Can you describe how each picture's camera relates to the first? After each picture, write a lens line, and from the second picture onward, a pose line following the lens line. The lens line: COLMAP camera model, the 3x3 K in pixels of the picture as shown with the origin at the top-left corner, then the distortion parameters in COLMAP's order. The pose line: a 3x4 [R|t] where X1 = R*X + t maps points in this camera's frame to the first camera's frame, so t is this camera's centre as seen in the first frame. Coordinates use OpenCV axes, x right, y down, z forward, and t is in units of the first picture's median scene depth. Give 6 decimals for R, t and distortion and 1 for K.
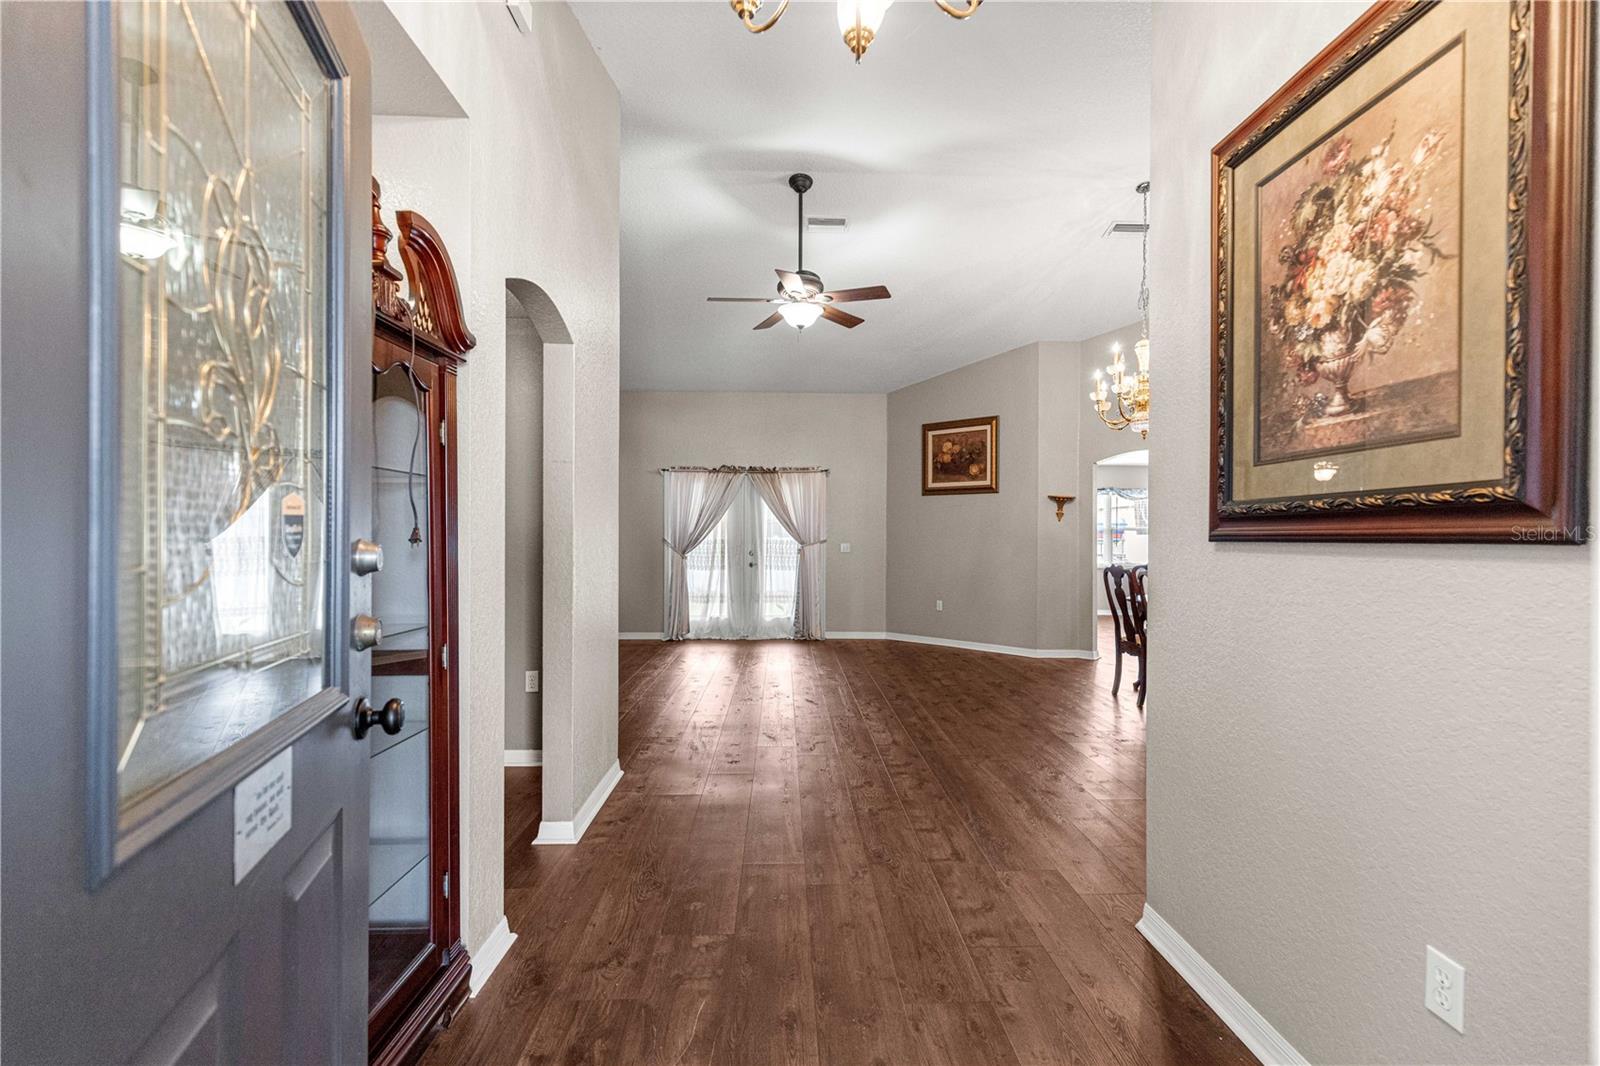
lens RADIAL K [[707.7, 0, 806.3], [0, 707.7, 546.3], [0, 0, 1]] dist [0.000777, 0.000042]
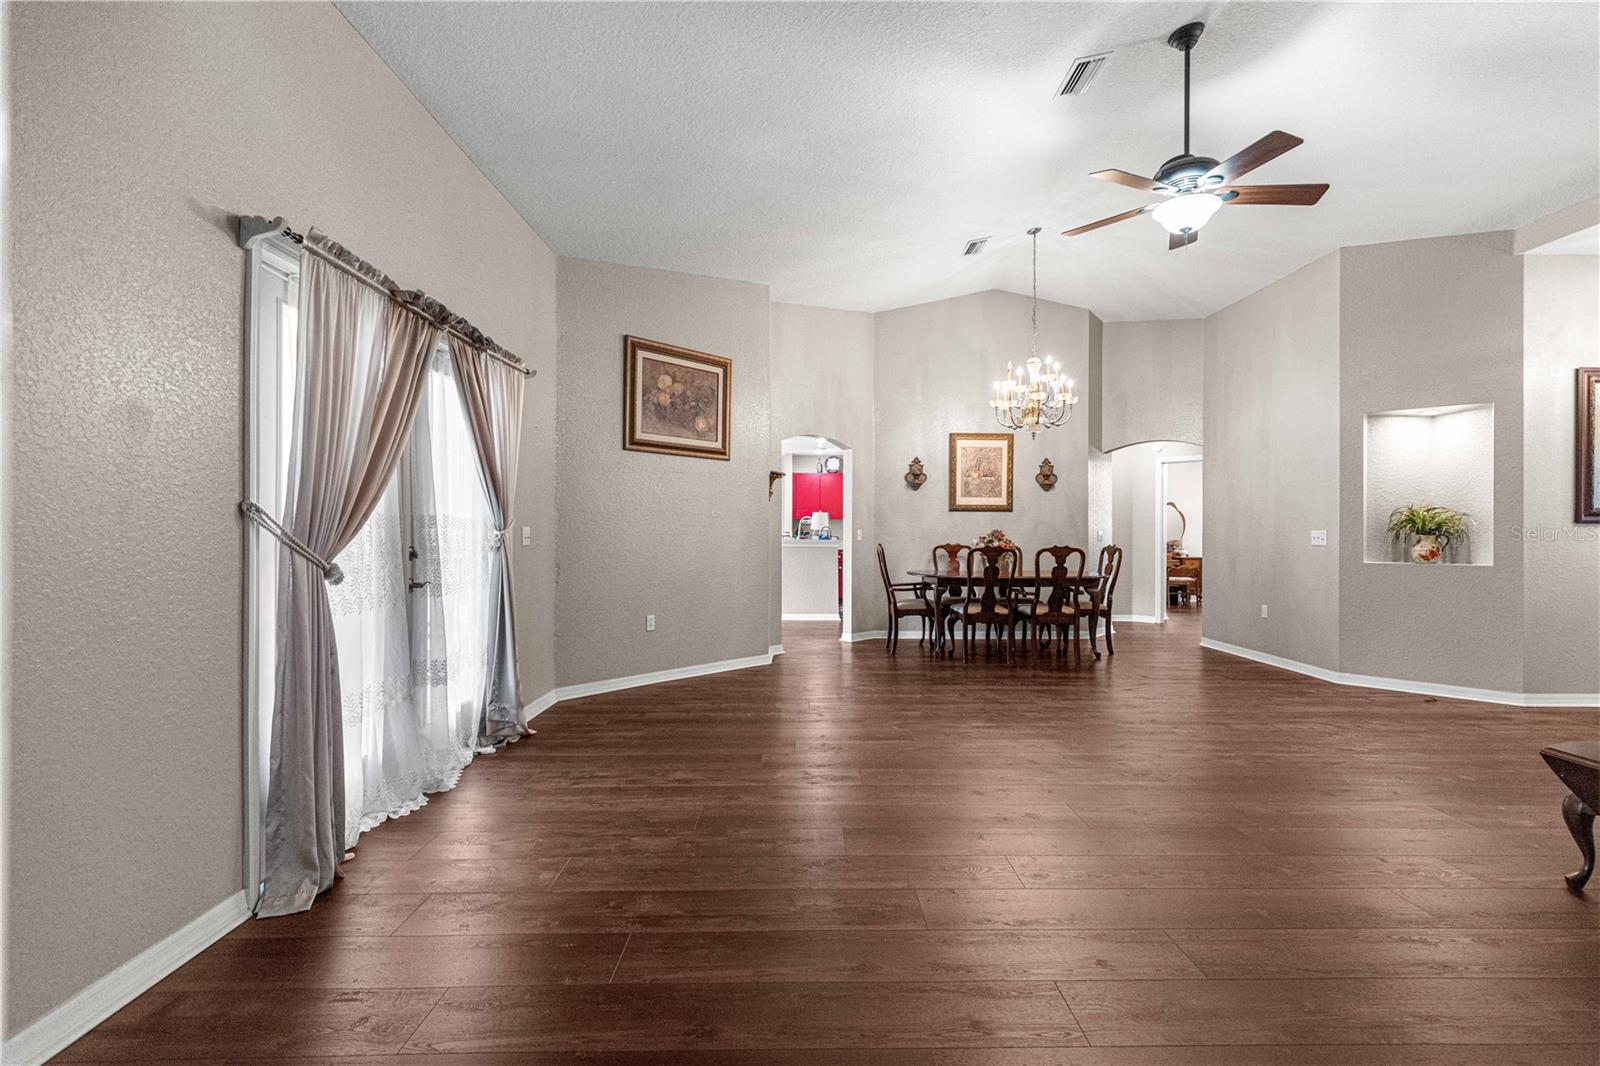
lens RADIAL K [[715.6, 0, 817.5], [0, 715.6, 529.6], [0, 0, 1]] dist [0.000132, -0.000040]
pose [[0.001904, -0.003773, 0.999991, -0.448974], [0.000357, 0.999993, 0.003772, -0.004005], [-0.999998, 0.000350, 0.001906, 0.810155]]
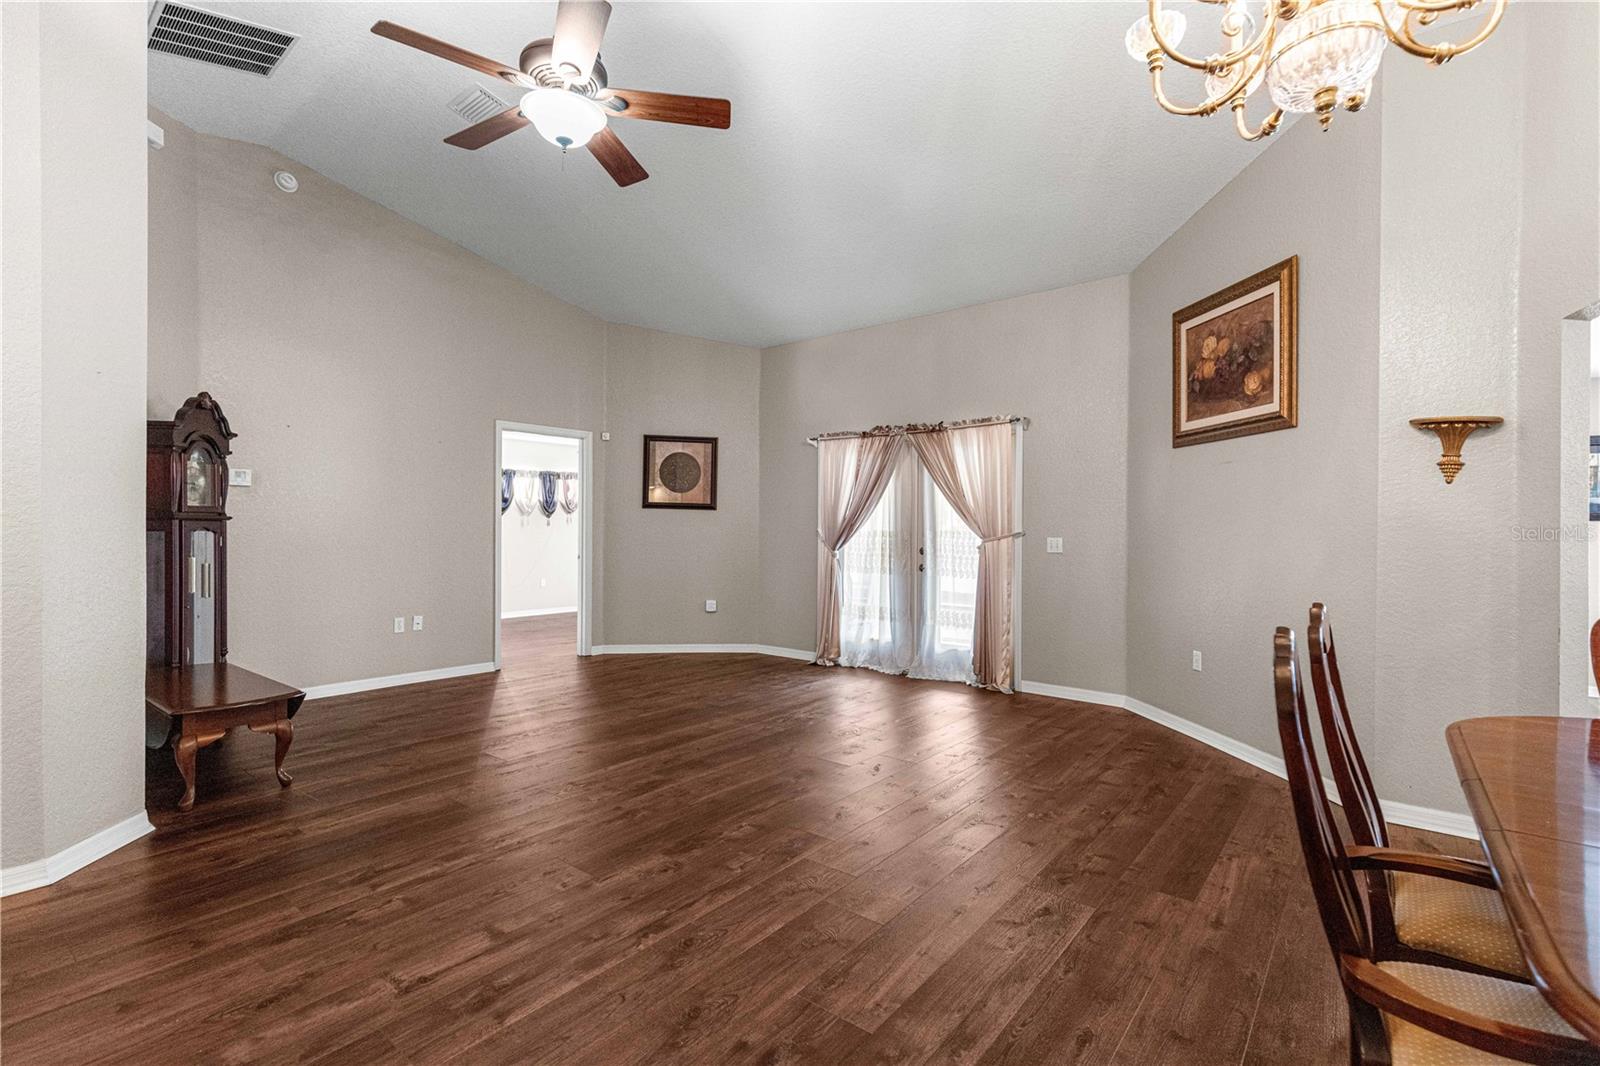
lens RADIAL K [[728.7, 0, 800.0], [0, 728.7, 533.0], [0, 0, 1]] dist [0.000921, -0.000020]
pose [[0.756705, 0.002884, -0.653750, 0.301412], [-0.010523, 0.999914, -0.007770, -0.000899], [0.653671, 0.012759, 0.756671, 0.397481]]
